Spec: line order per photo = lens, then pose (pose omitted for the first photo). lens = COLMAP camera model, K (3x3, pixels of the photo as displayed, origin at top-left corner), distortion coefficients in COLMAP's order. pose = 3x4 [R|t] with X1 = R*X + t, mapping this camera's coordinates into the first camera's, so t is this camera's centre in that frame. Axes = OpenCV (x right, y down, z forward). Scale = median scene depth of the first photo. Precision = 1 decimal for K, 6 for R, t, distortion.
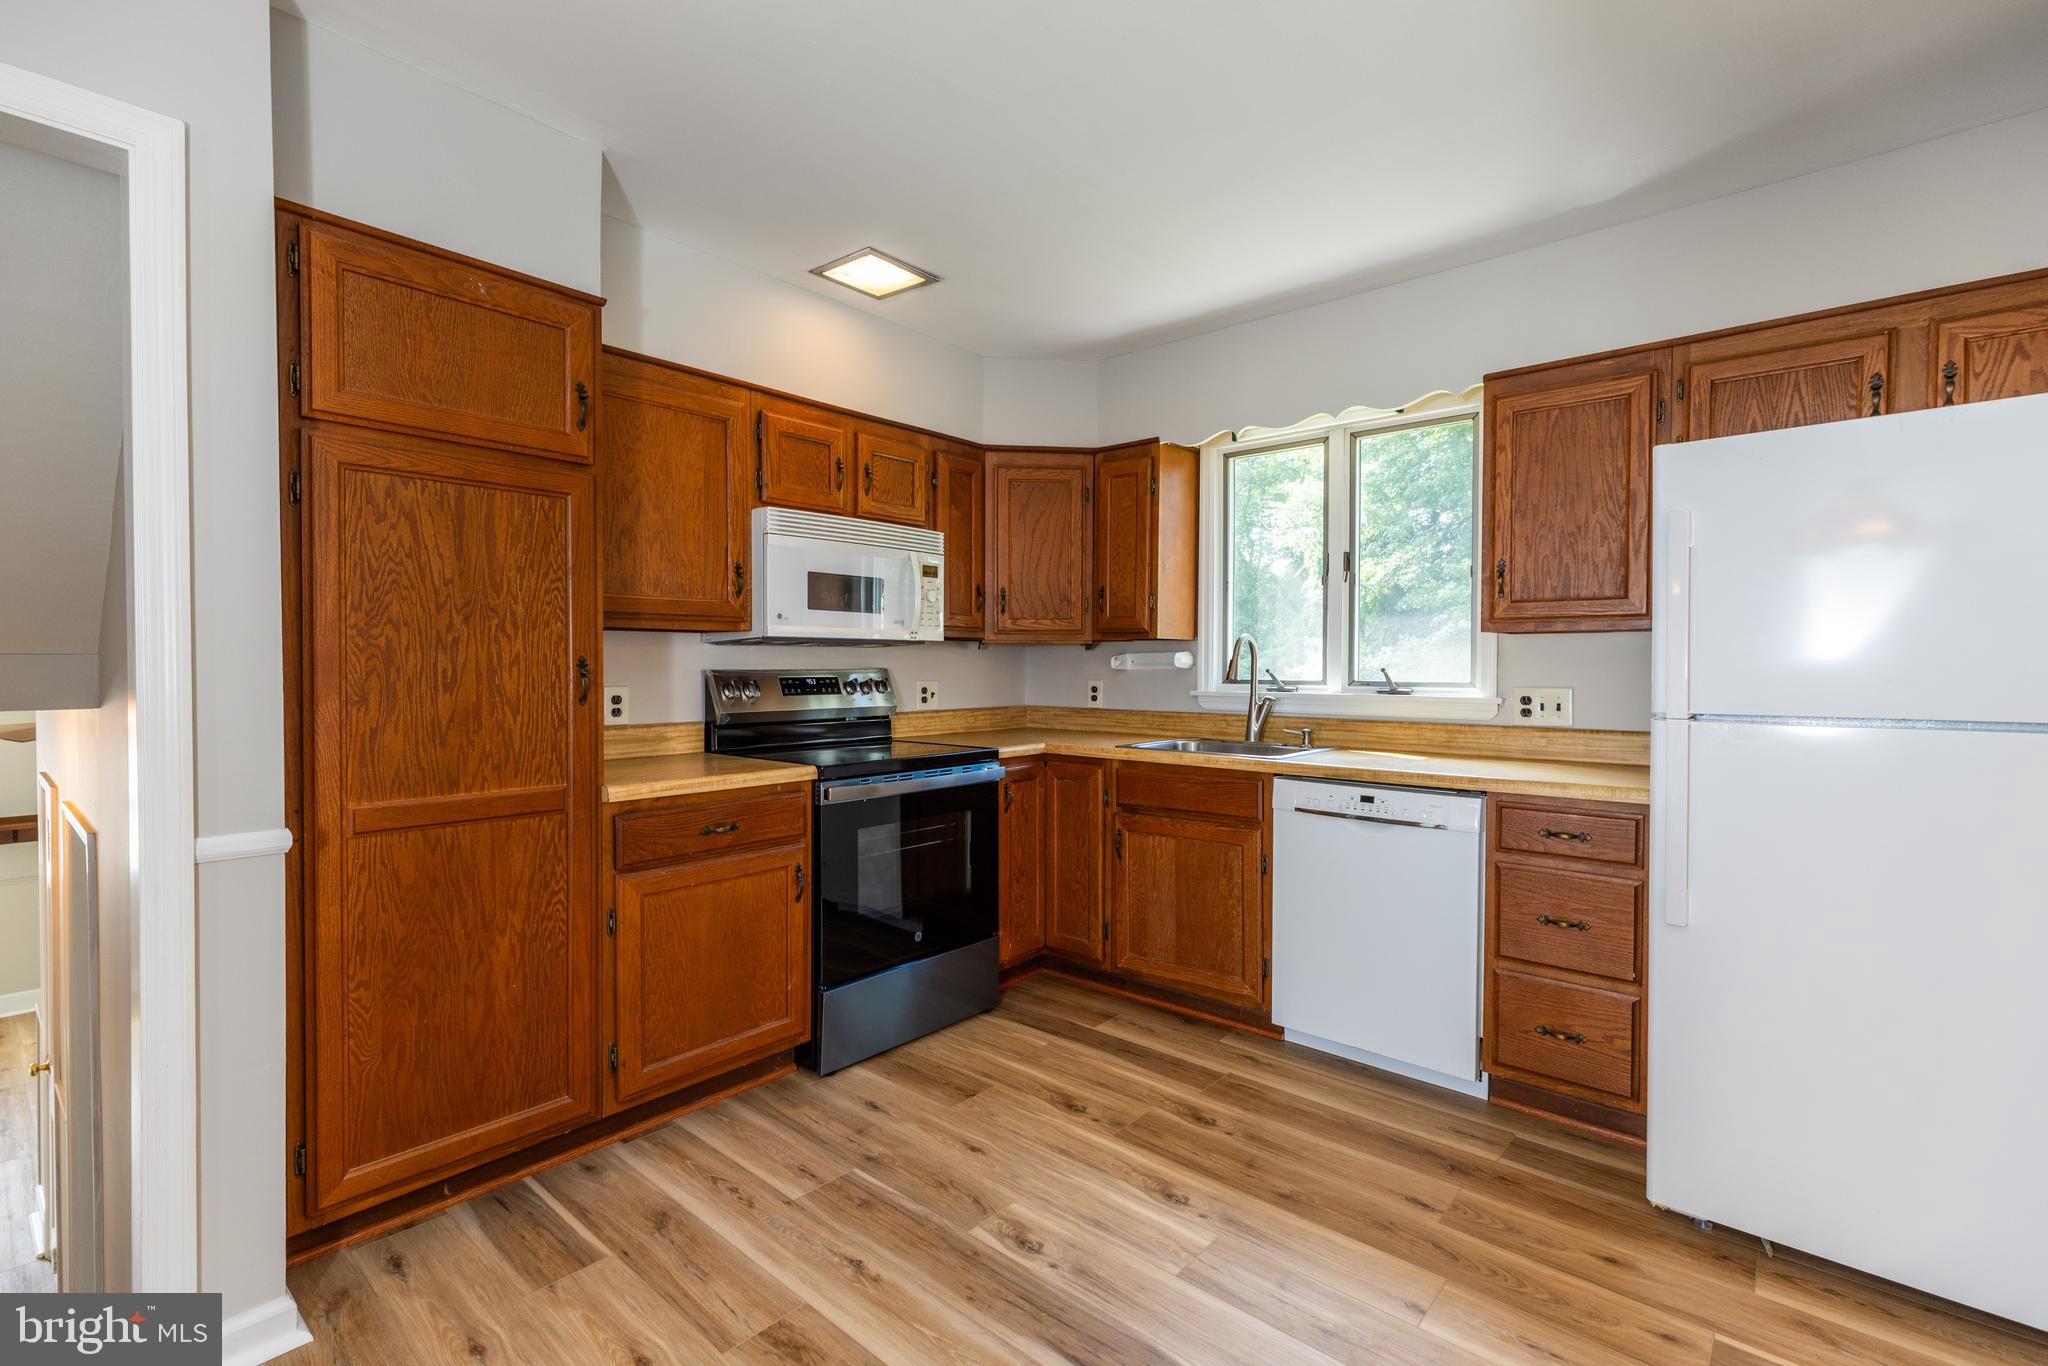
lens RADIAL K [[925.7, 0, 1021.4], [0, 925.7, 672.3], [0, 0, 1]] dist [0.003025, 0.000184]
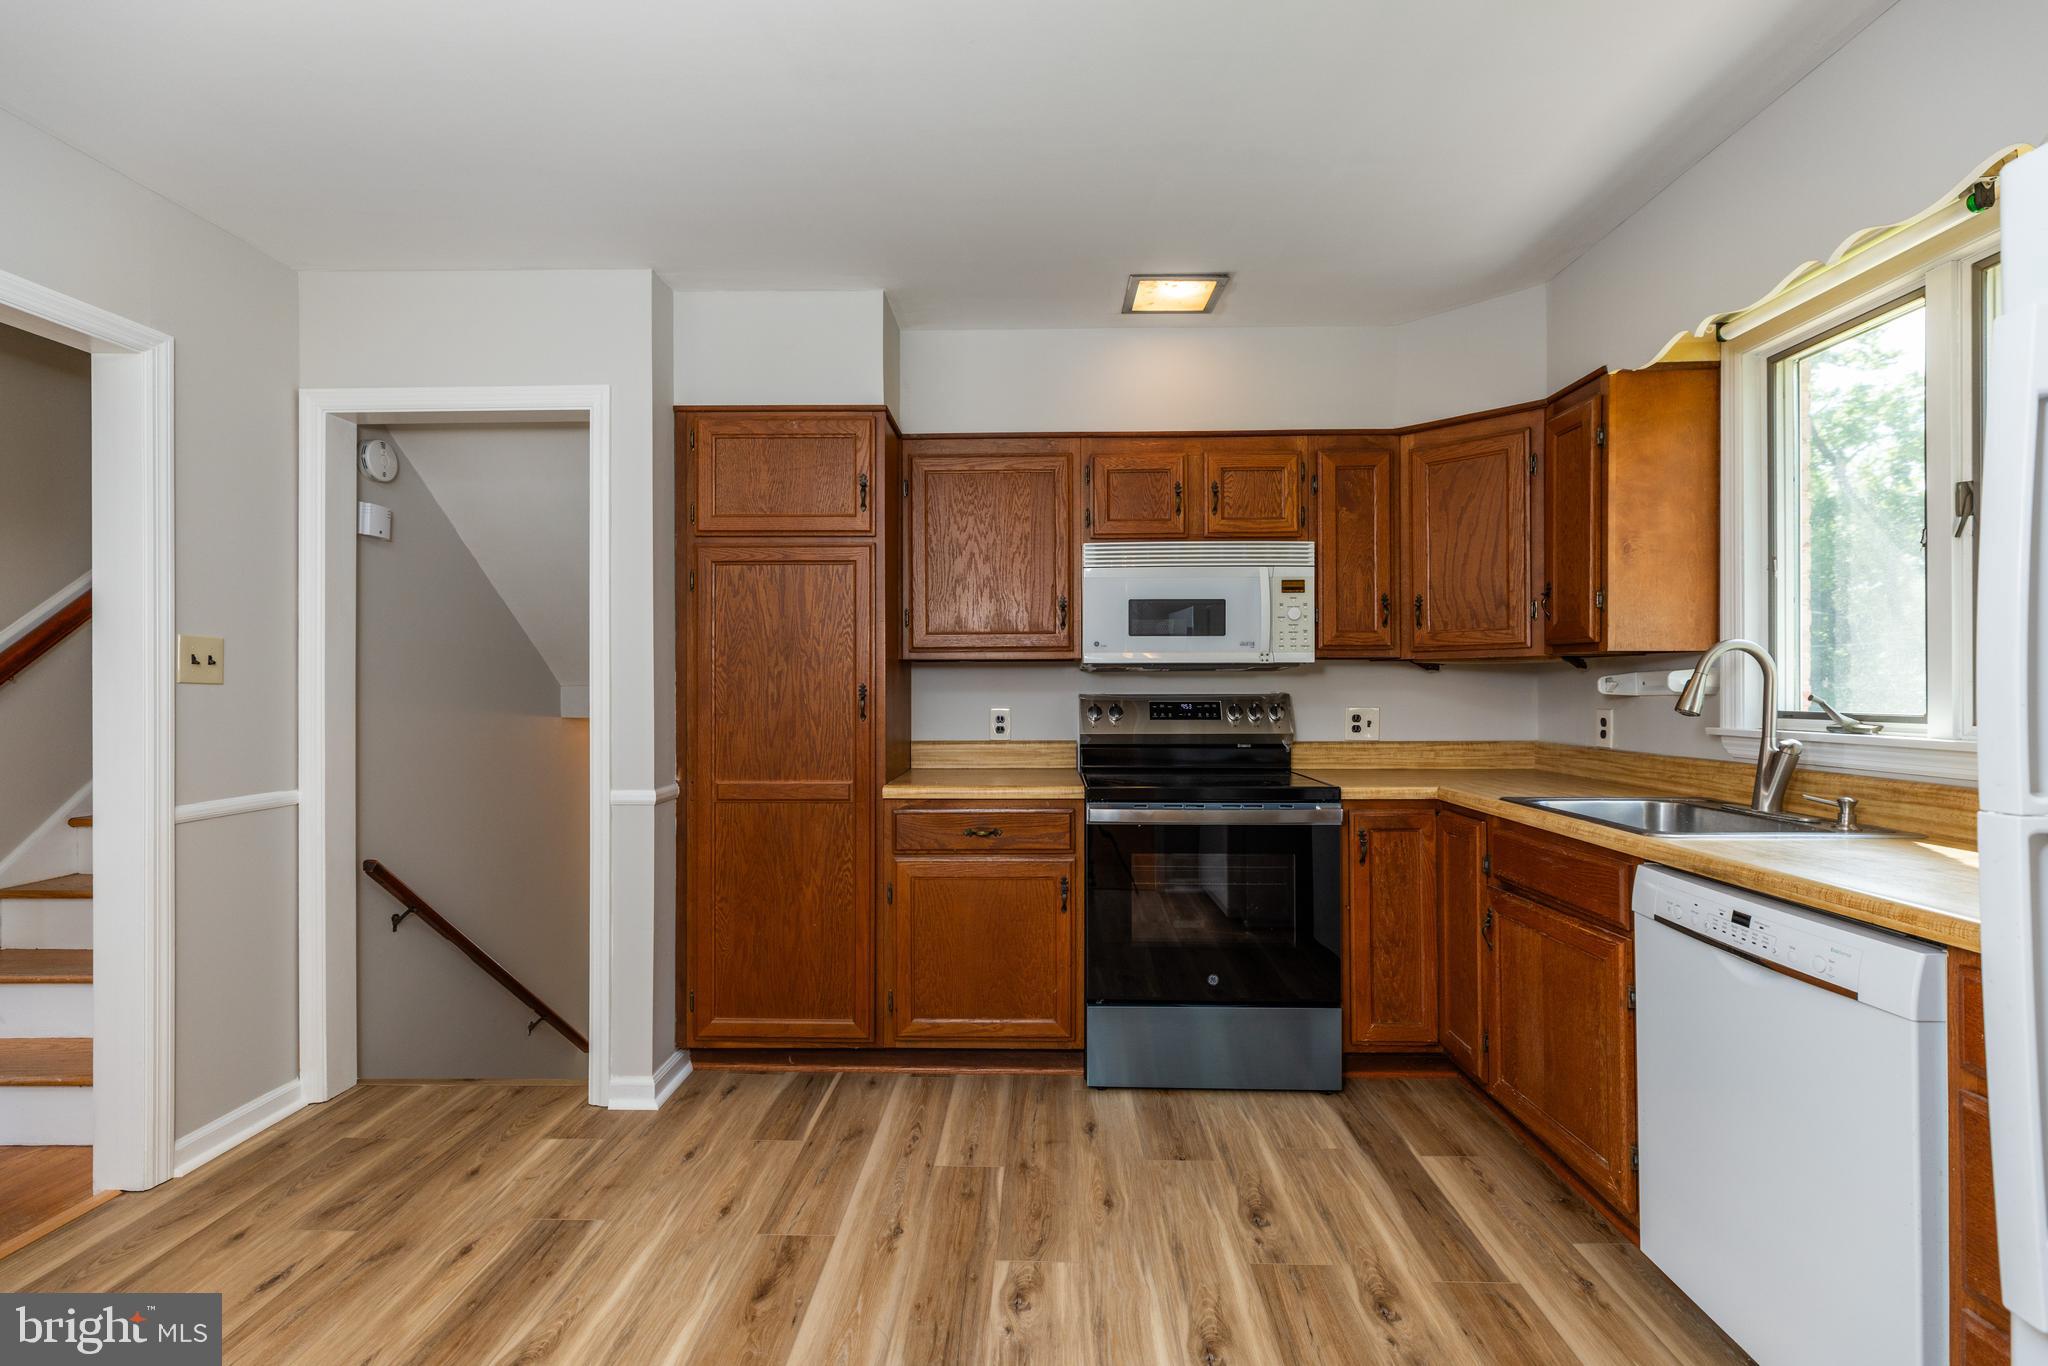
lens RADIAL K [[912.9, 0, 1020.0], [0, 912.9, 680.4], [0, 0, 1]] dist [0.003454, 0.000481]
pose [[0.635659, -0.010425, -0.771899, 0.543490], [-0.004171, 0.999848, -0.016939, -0.000751], [0.771959, 0.013987, 0.635519, 0.292672]]
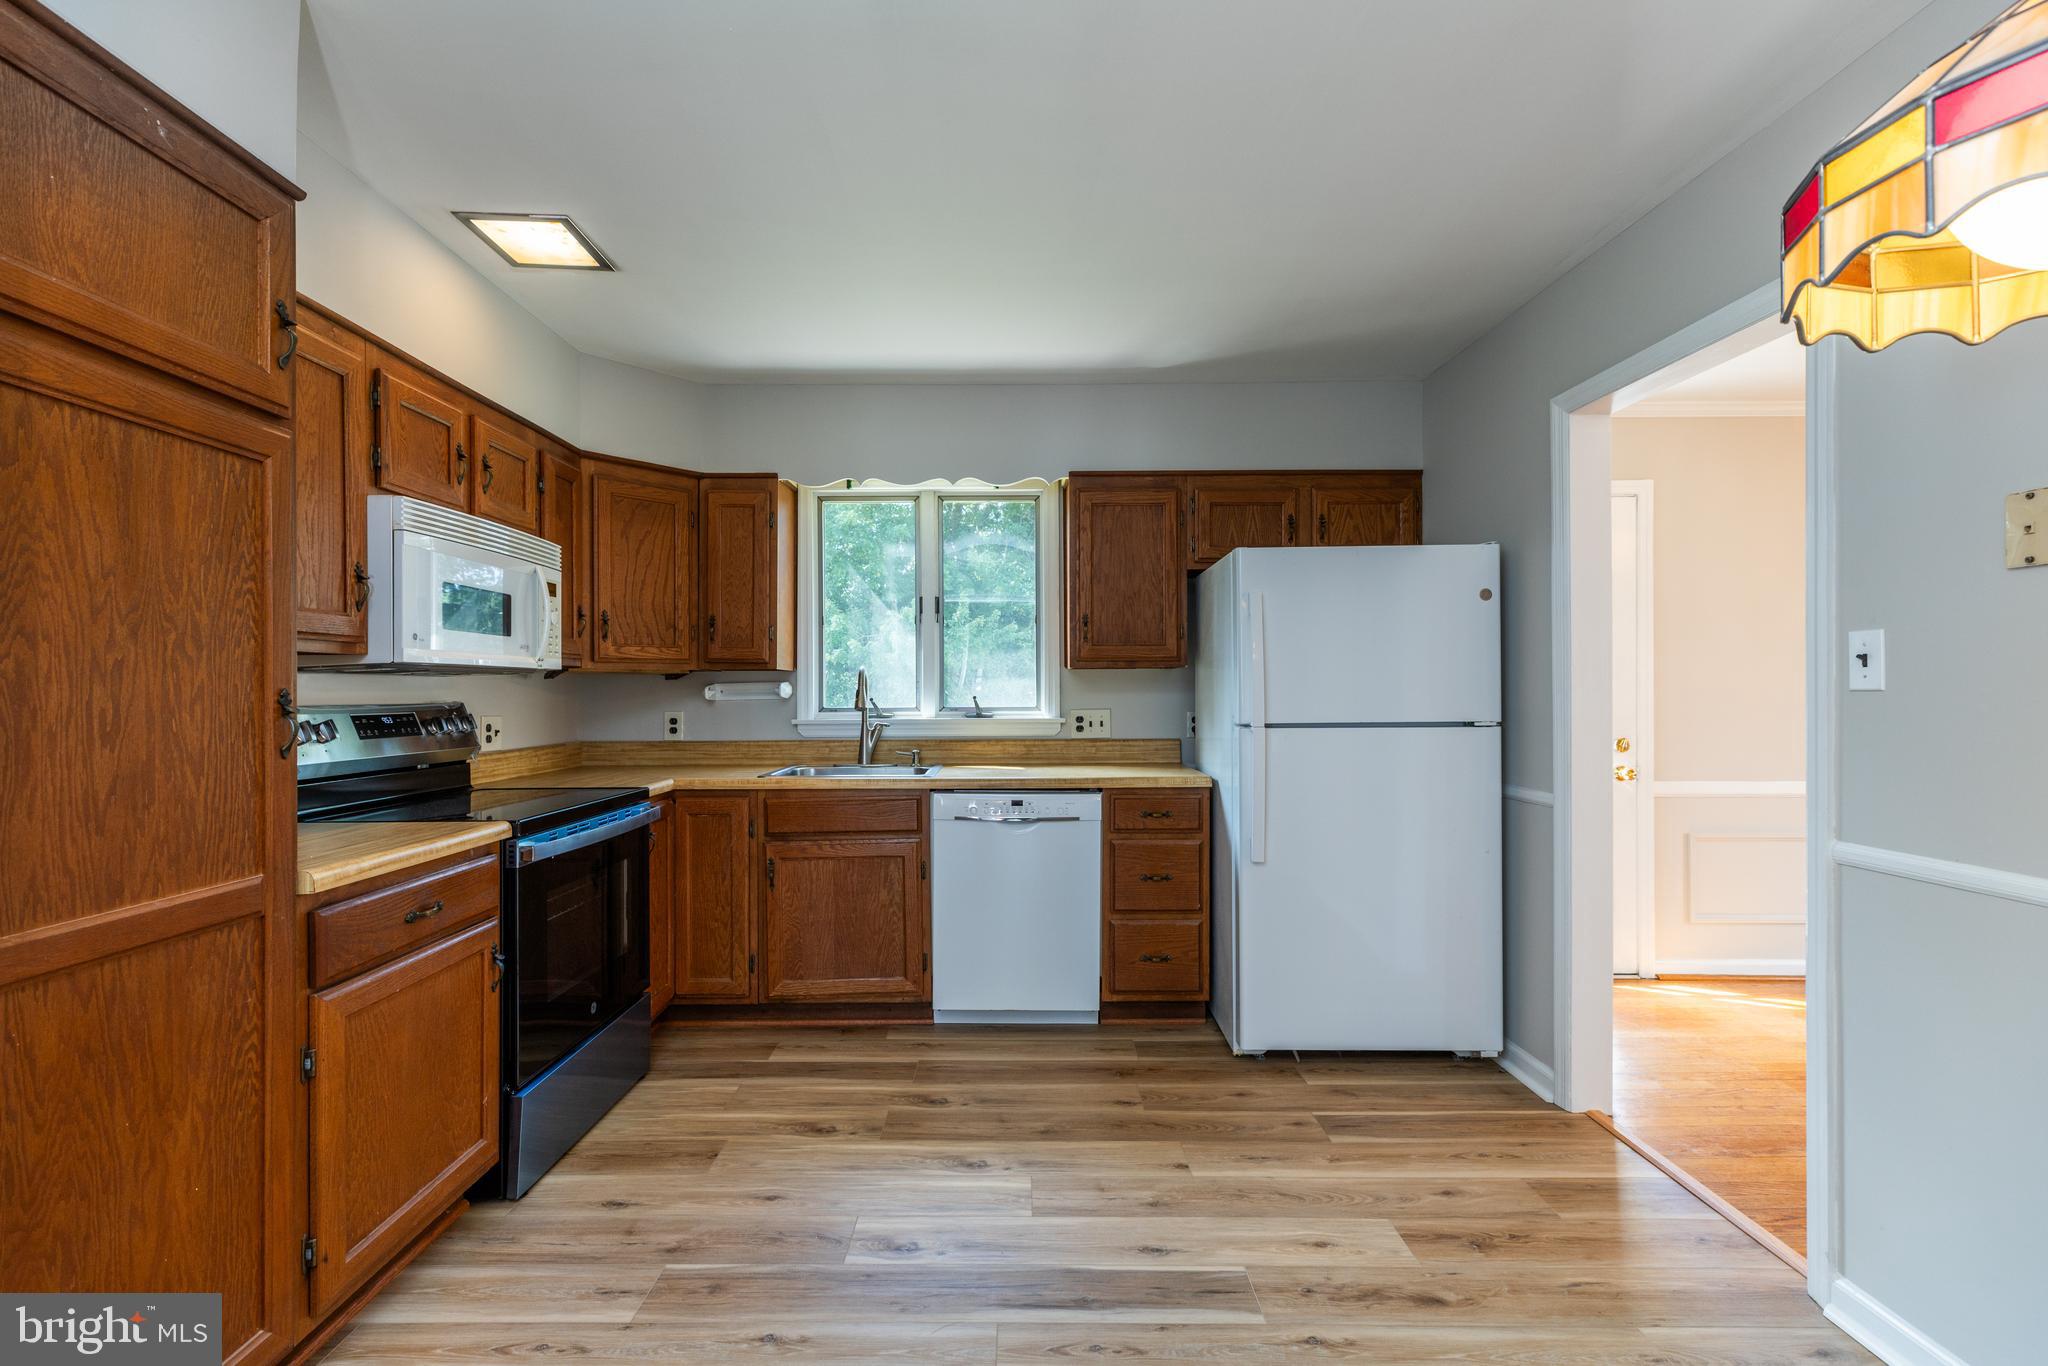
lens RADIAL K [[904.1, 0, 1024.0], [0, 904.1, 683.0], [0, 0, 1]] dist [0.001822, 0.000074]
pose [[0.752211, 0.000285, 0.658922, -0.417256], [0.012942, 0.999801, -0.015206, -0.003371], [-0.658795, 0.019966, 0.752057, 0.094414]]
